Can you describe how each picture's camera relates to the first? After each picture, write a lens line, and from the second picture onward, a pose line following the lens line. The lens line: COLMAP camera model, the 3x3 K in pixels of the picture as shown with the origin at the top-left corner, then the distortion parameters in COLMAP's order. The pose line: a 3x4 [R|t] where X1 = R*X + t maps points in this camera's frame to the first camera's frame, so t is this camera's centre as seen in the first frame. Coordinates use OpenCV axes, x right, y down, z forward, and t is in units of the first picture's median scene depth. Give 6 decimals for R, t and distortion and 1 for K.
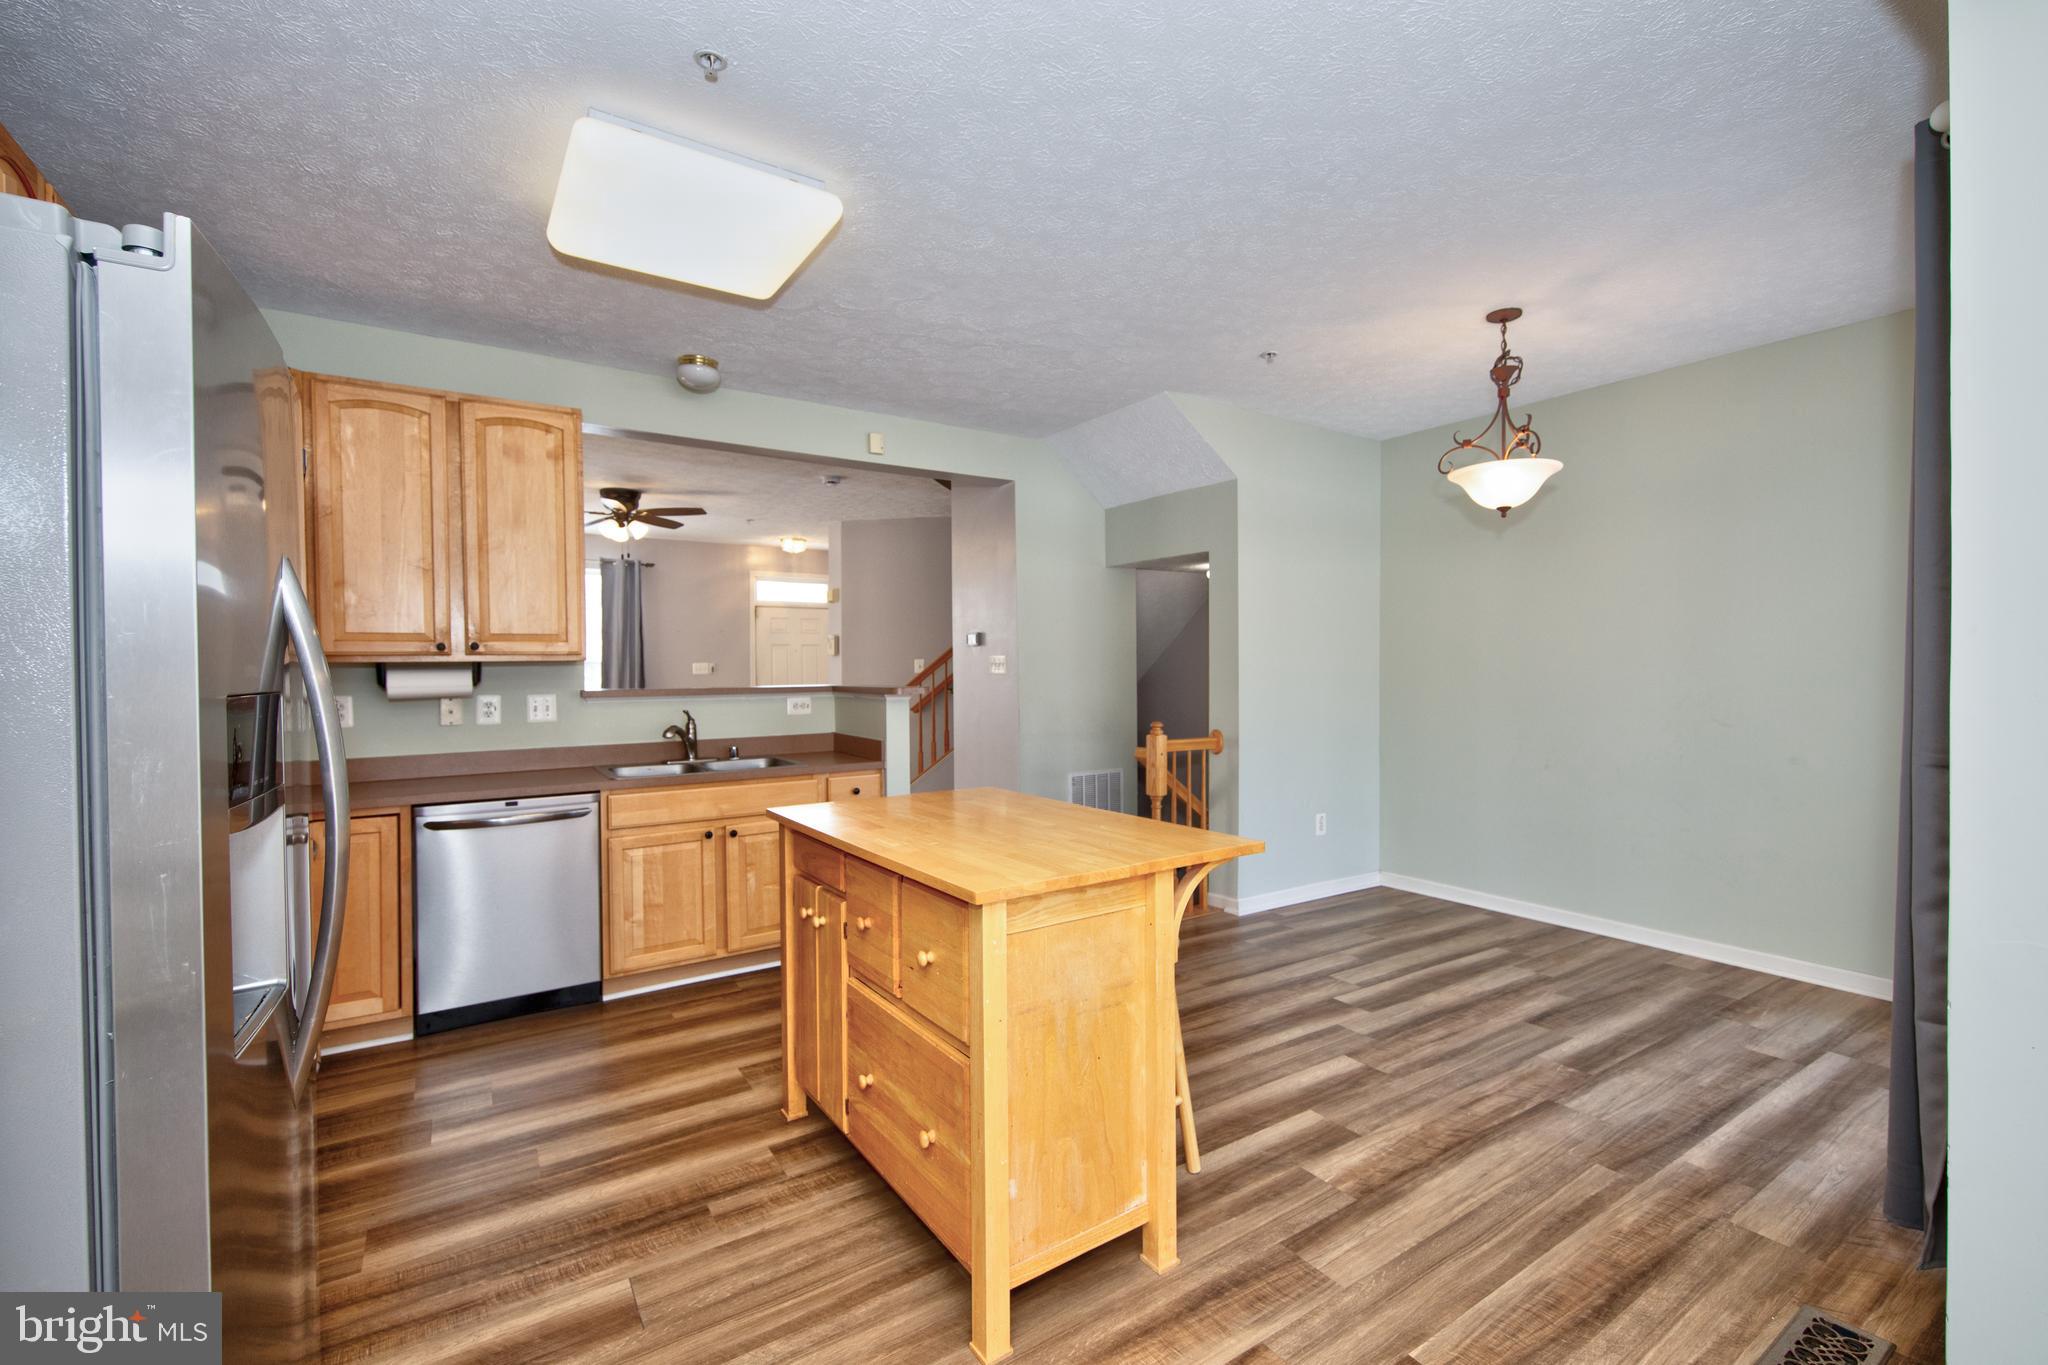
lens RADIAL K [[873.2, 0, 1024.1], [0, 873.2, 680.4], [0, 0, 1]] dist [0.001702, 0.000095]
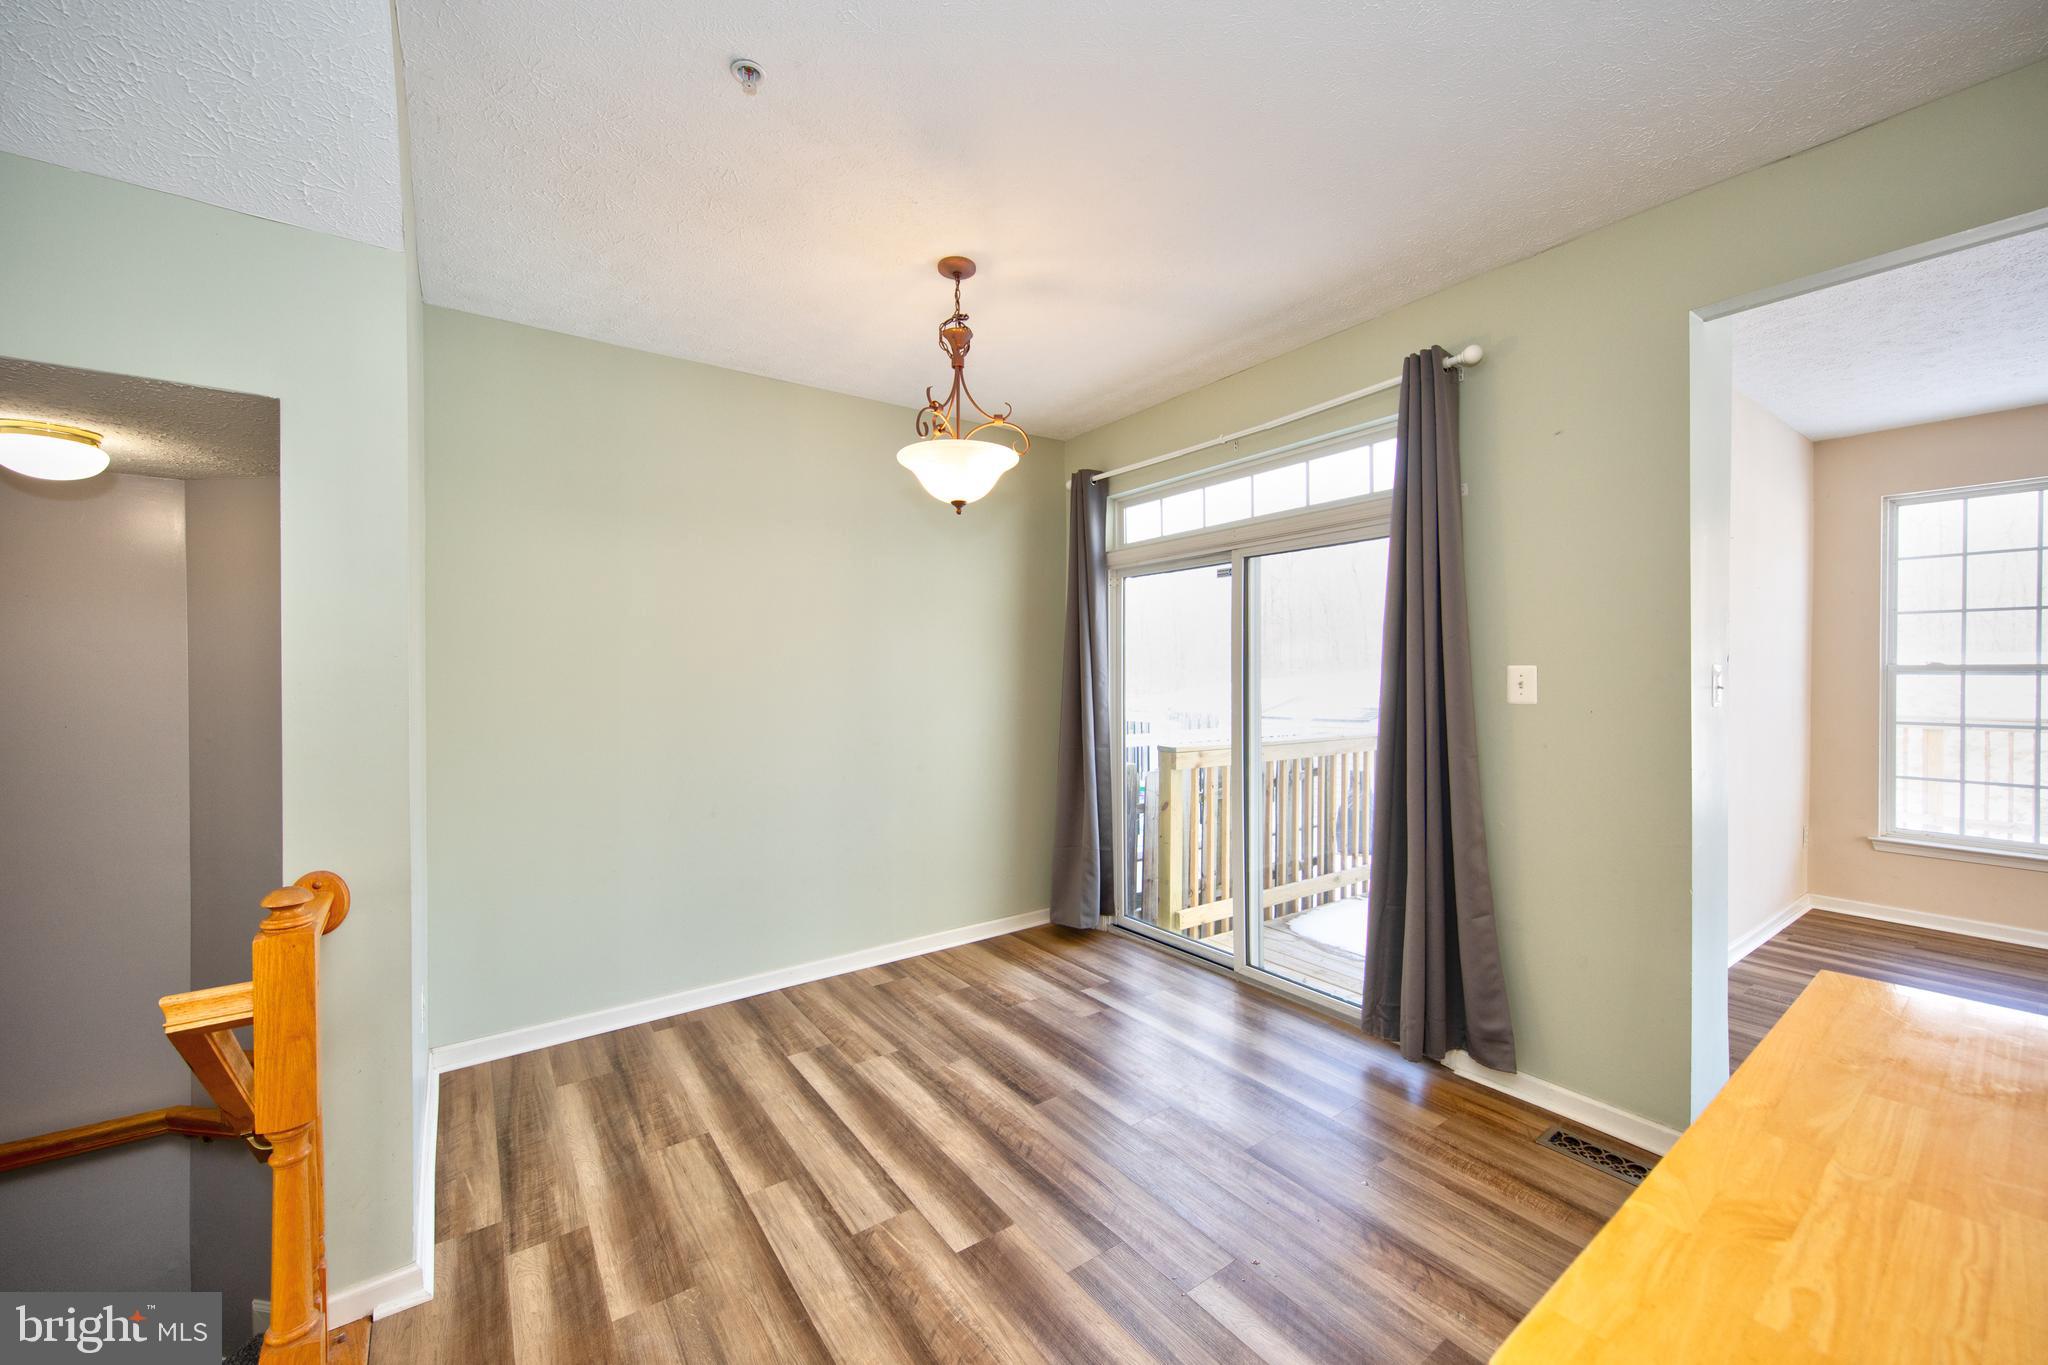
lens RADIAL K [[785.7, 0, 1022.7], [0, 785.7, 664.4], [0, 0, 1]] dist [-0.000451, -0.000048]
pose [[-0.035561, 0.009343, 0.999324, -0.185296], [0.017809, 0.999803, -0.008713, -0.034552], [-0.999209, 0.017487, -0.035720, 0.932412]]
